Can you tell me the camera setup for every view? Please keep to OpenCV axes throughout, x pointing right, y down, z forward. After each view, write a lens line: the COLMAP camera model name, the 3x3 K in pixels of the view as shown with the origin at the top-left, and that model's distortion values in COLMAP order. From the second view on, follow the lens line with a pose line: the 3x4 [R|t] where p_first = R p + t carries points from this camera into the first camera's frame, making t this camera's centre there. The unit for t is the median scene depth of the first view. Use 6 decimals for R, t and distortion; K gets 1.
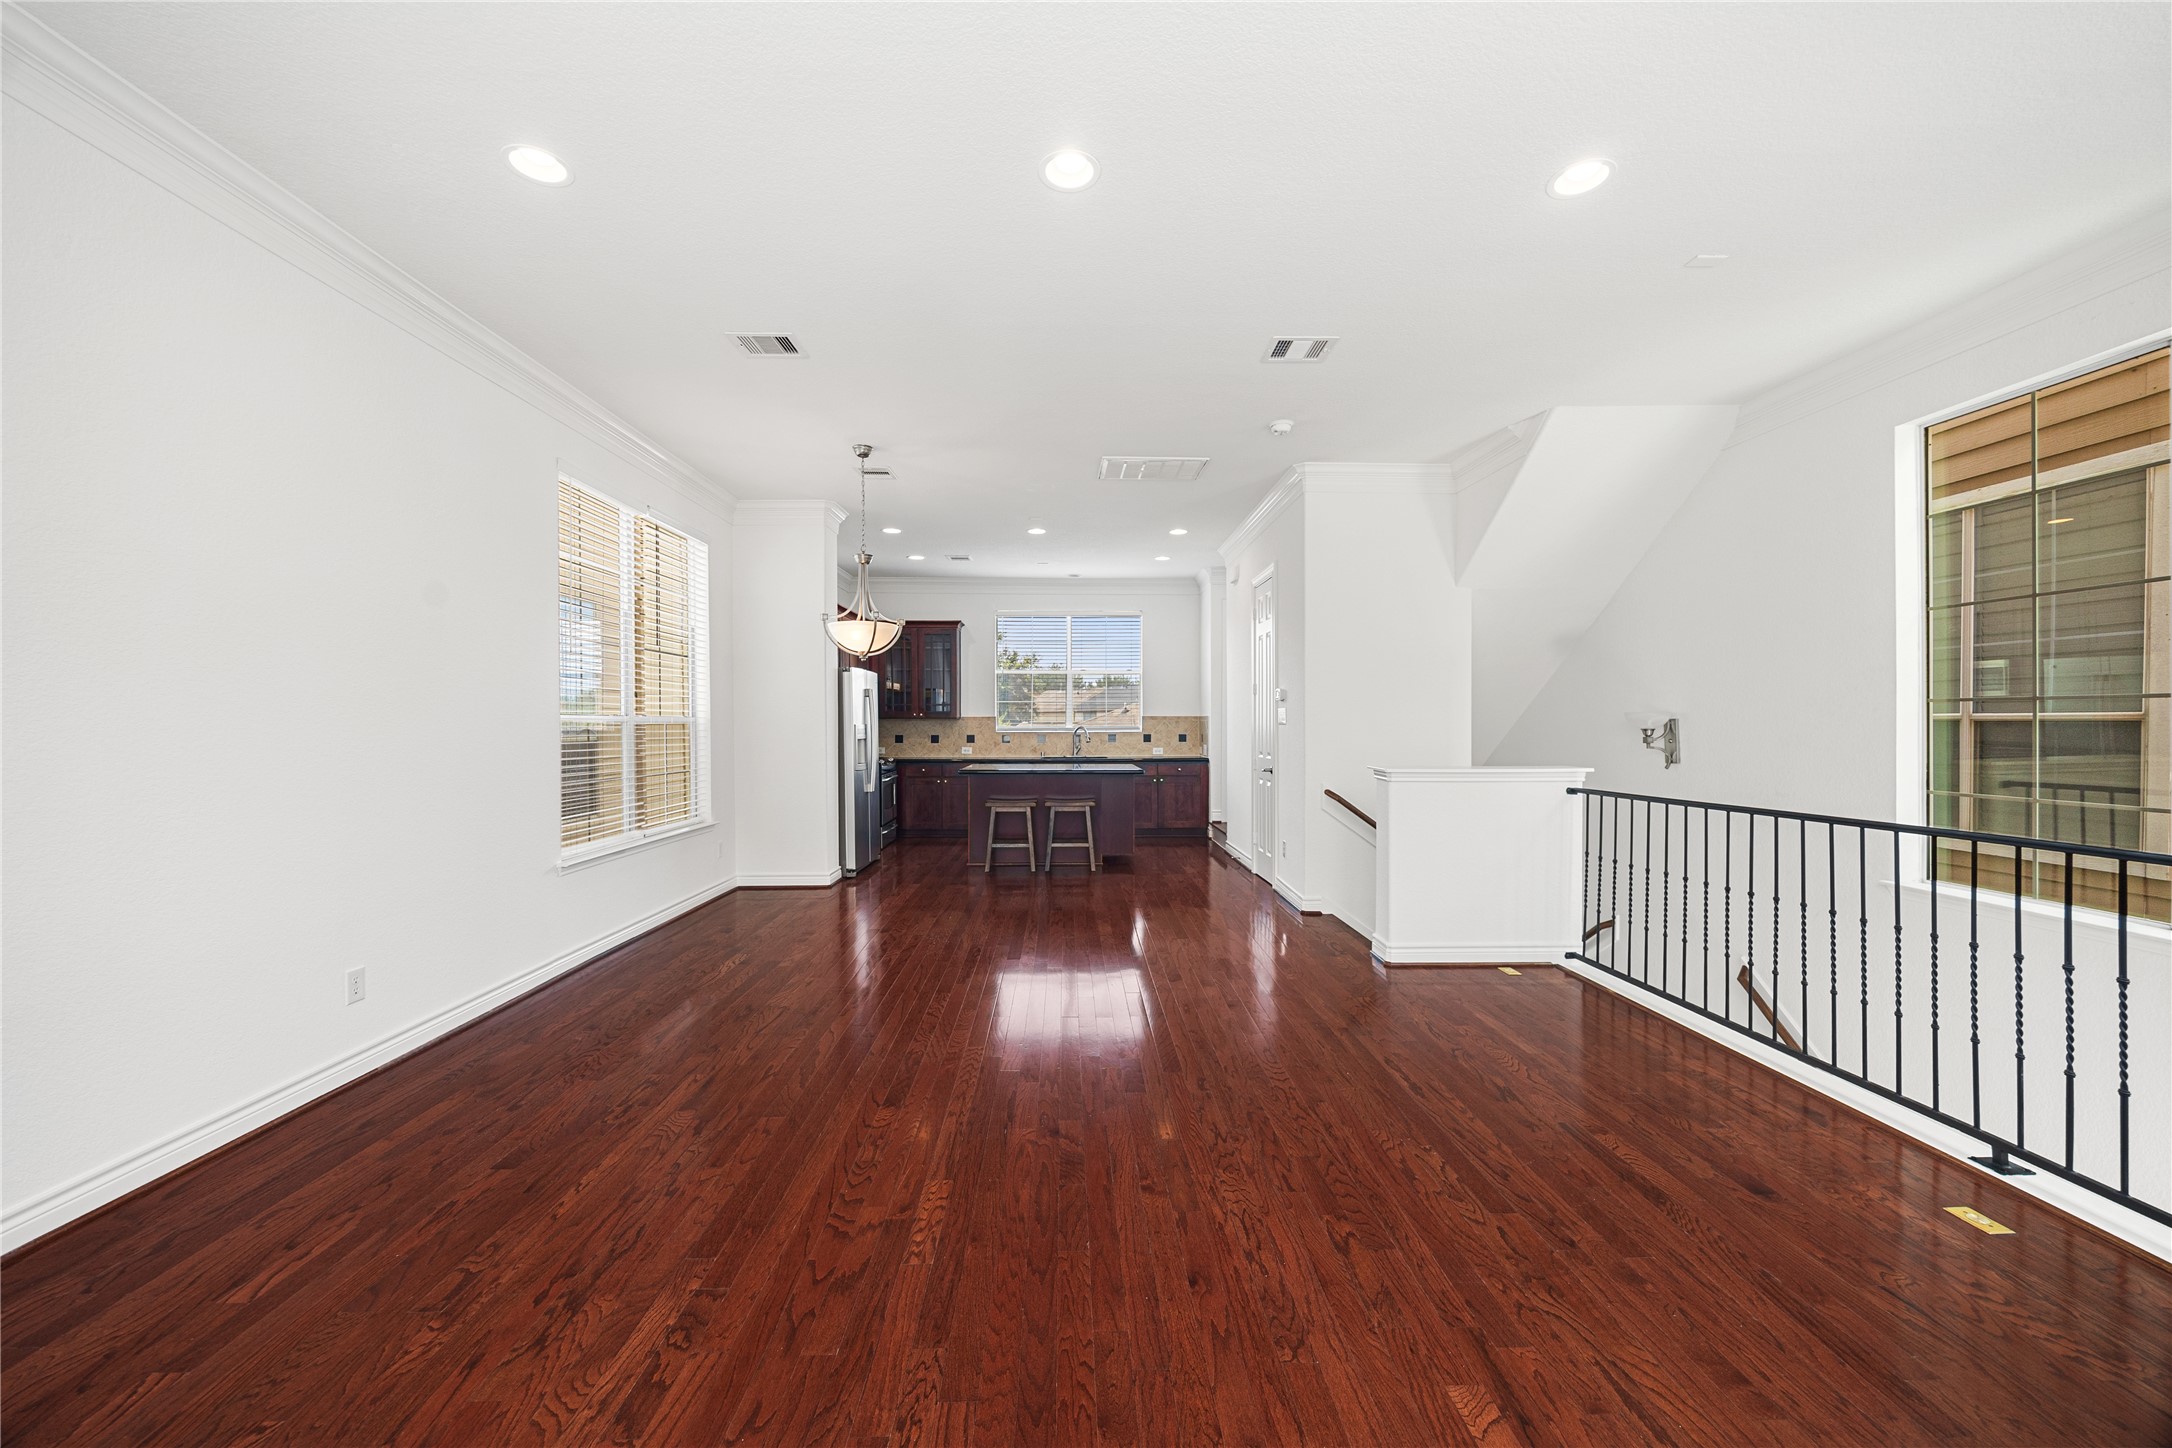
lens RADIAL K [[832.6, 0, 1084.4], [0, 832.6, 724.3], [0, 0, 1]] dist [0.001294, 0.000107]
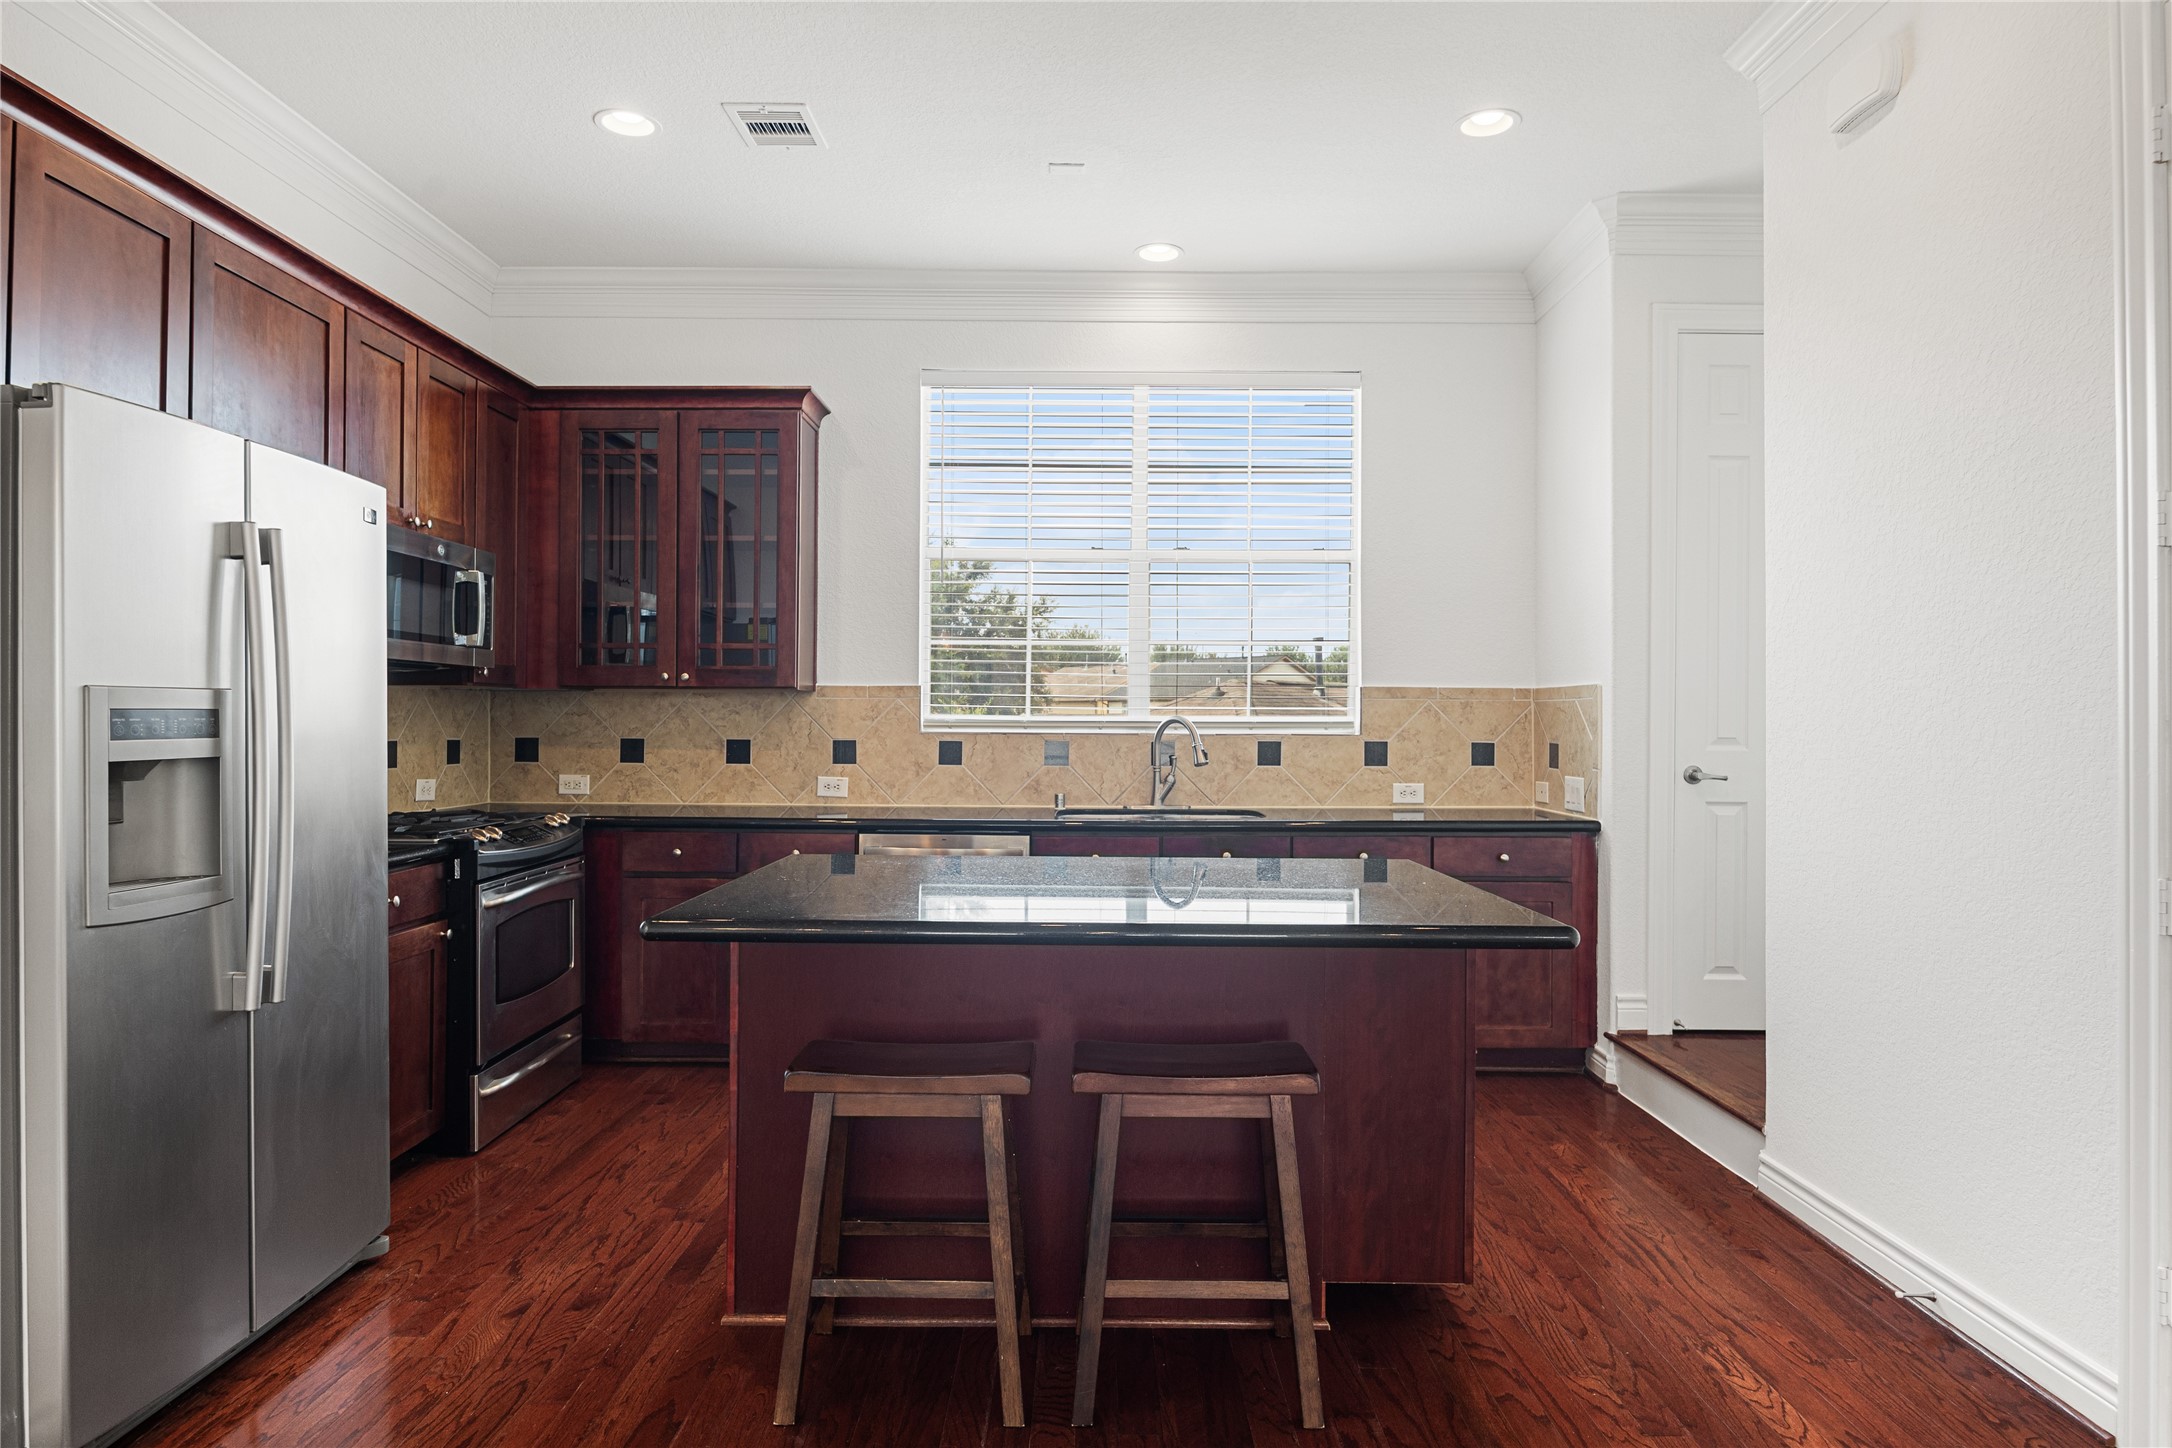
lens RADIAL K [[1247.1, 0, 1083.0], [0, 1247.1, 720.0], [0, 0, 1]] dist [0.000879, 0.000090]
pose [[0.999527, 0.006510, -0.030071, -0.026881], [-0.006620, 0.999972, -0.003589, 0.005857], [0.030046, 0.003786, 0.999541, 0.510630]]
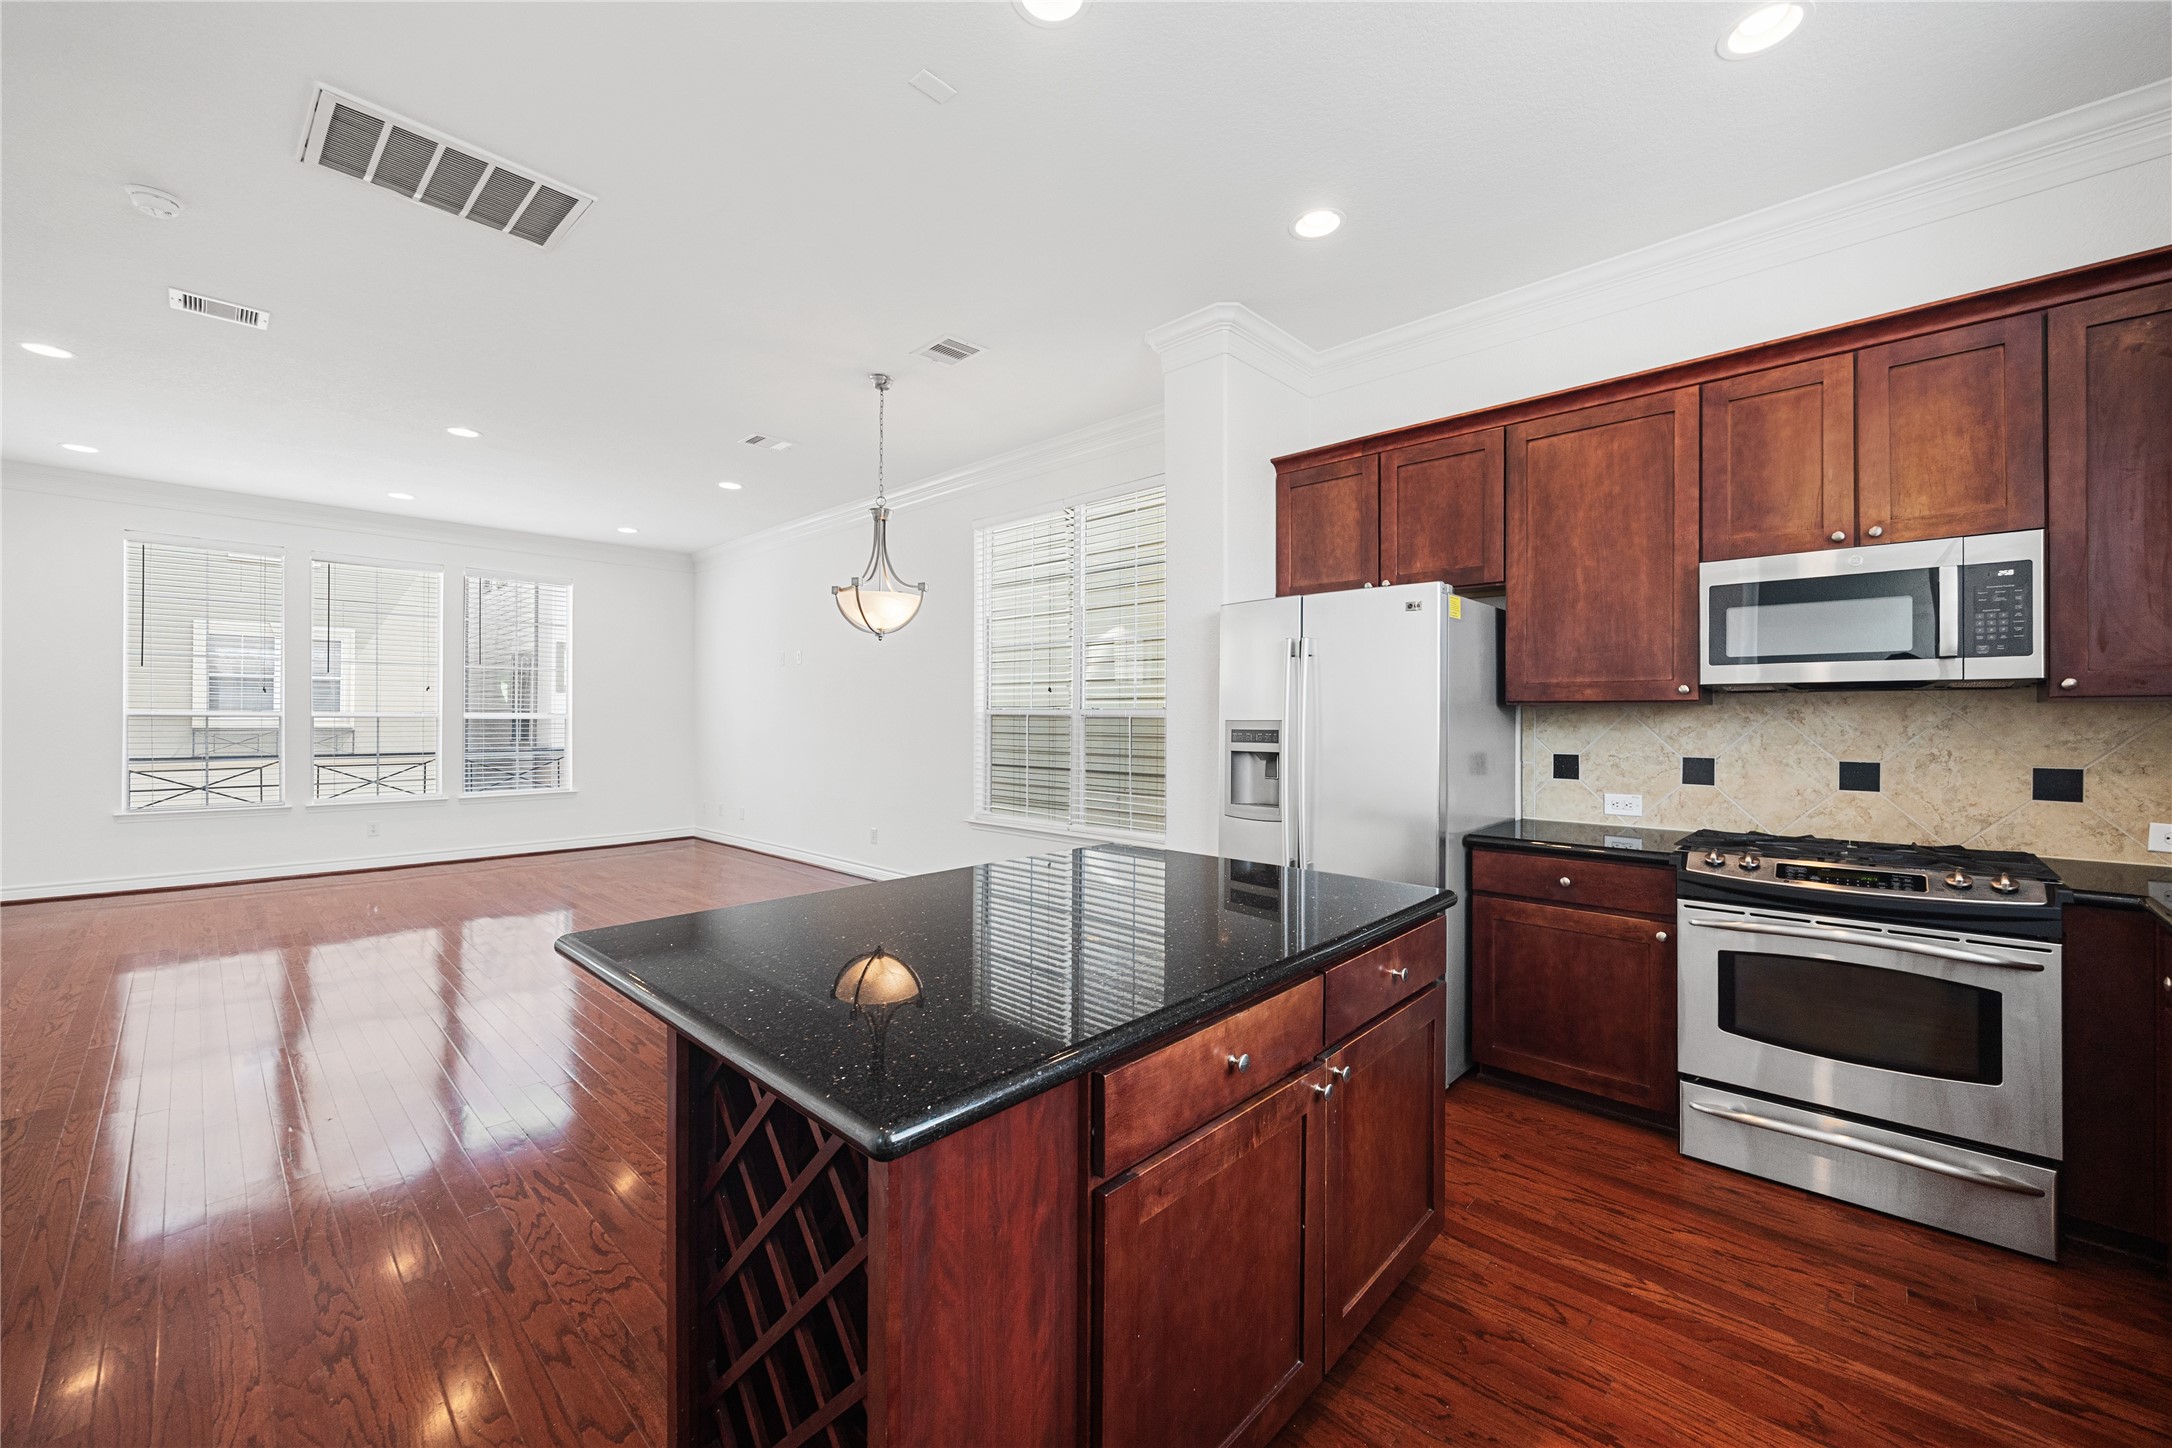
lens RADIAL K [[832.6, 0, 1087.5], [0, 832.6, 723.3], [0, 0, 1]] dist [0.001294, 0.000107]
pose [[-0.708531, 0.000877, -0.705679, 0.145275], [-0.002637, 0.999989, 0.003890, -0.001938], [0.705675, 0.004617, -0.708521, 1.101817]]
